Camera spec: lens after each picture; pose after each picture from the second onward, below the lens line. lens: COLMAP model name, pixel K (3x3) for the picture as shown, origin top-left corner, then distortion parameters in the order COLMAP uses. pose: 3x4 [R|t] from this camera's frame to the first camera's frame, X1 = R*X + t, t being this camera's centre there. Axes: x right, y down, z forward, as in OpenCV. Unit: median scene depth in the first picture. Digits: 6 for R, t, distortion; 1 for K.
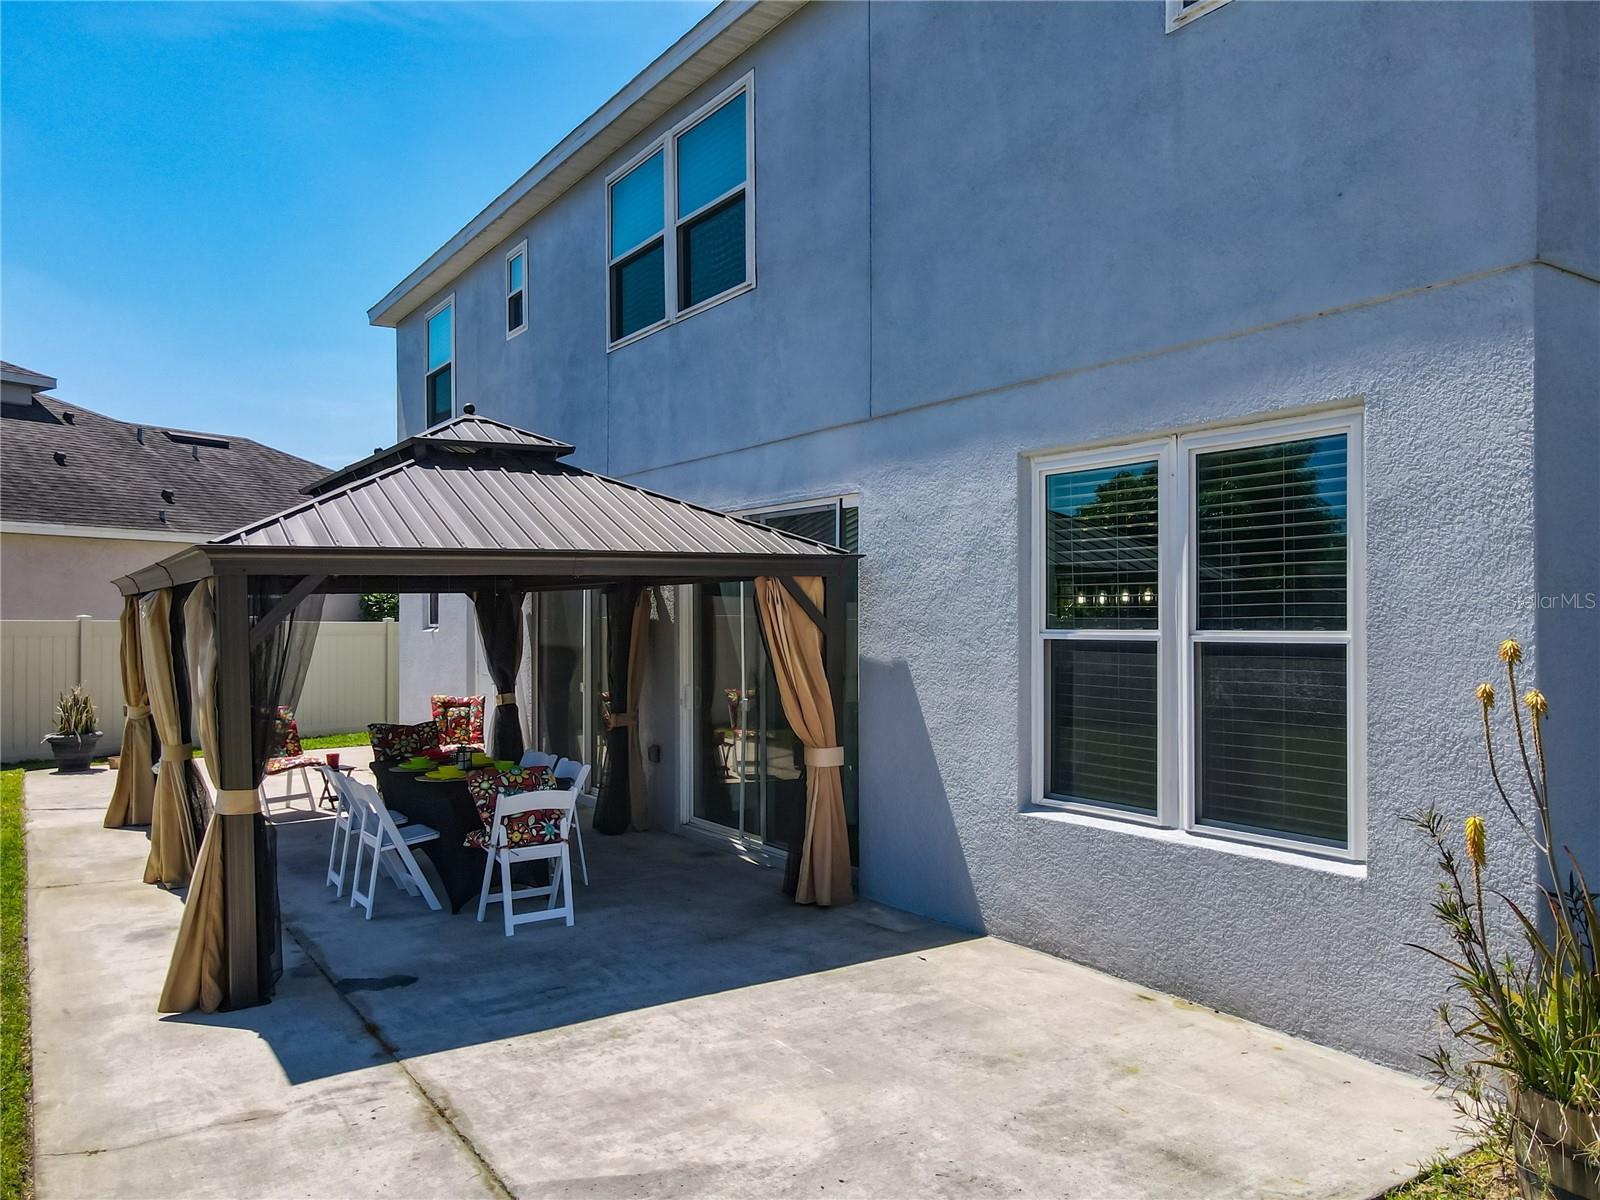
lens RADIAL K [[1194.1, 0, 785.7], [0, 1194.1, 608.0], [0, 0, 1]] dist [0.008734, 0.003205]
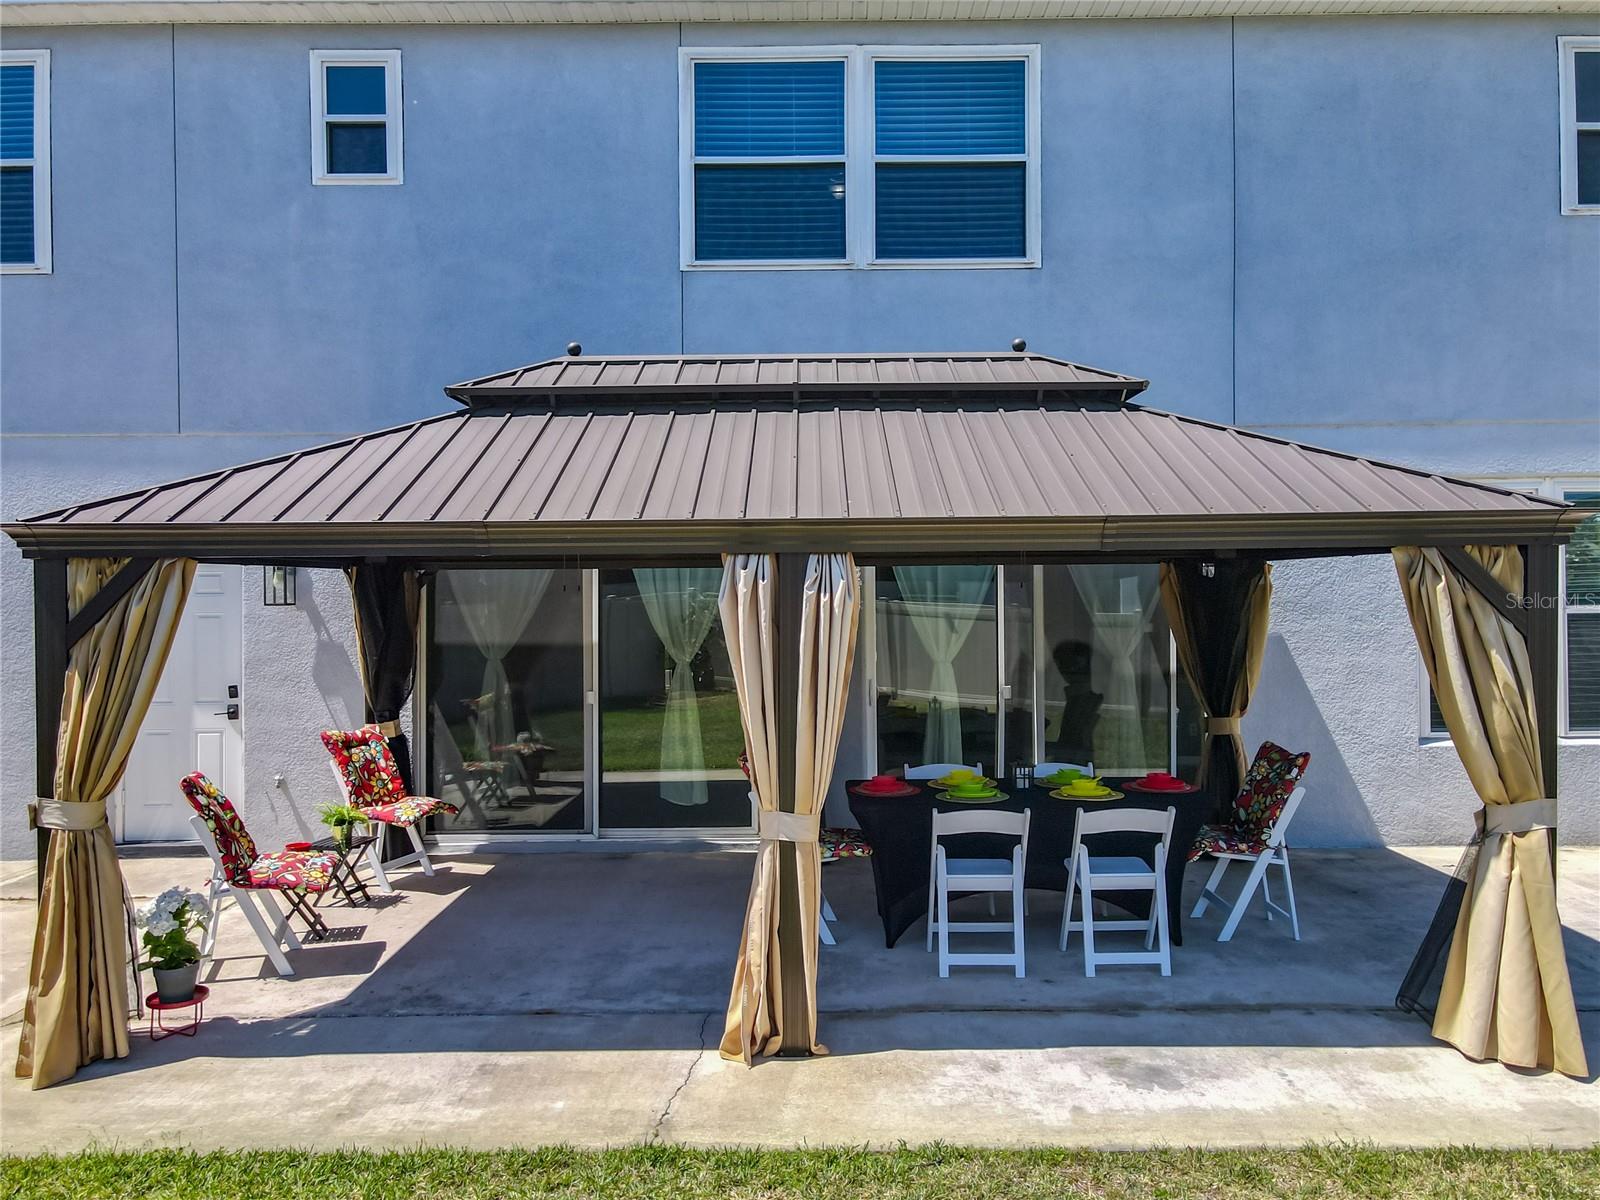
lens RADIAL K [[1166.9, 0, 809.5], [0, 1166.9, 591.3], [0, 0, 1]] dist [0.025169, -0.001260]
pose [[0.538339, 0.007844, 0.842692, -1.187758], [0.001448, 0.999947, -0.010233, 0.011585], [-0.842727, 0.006729, 0.538299, 0.810586]]
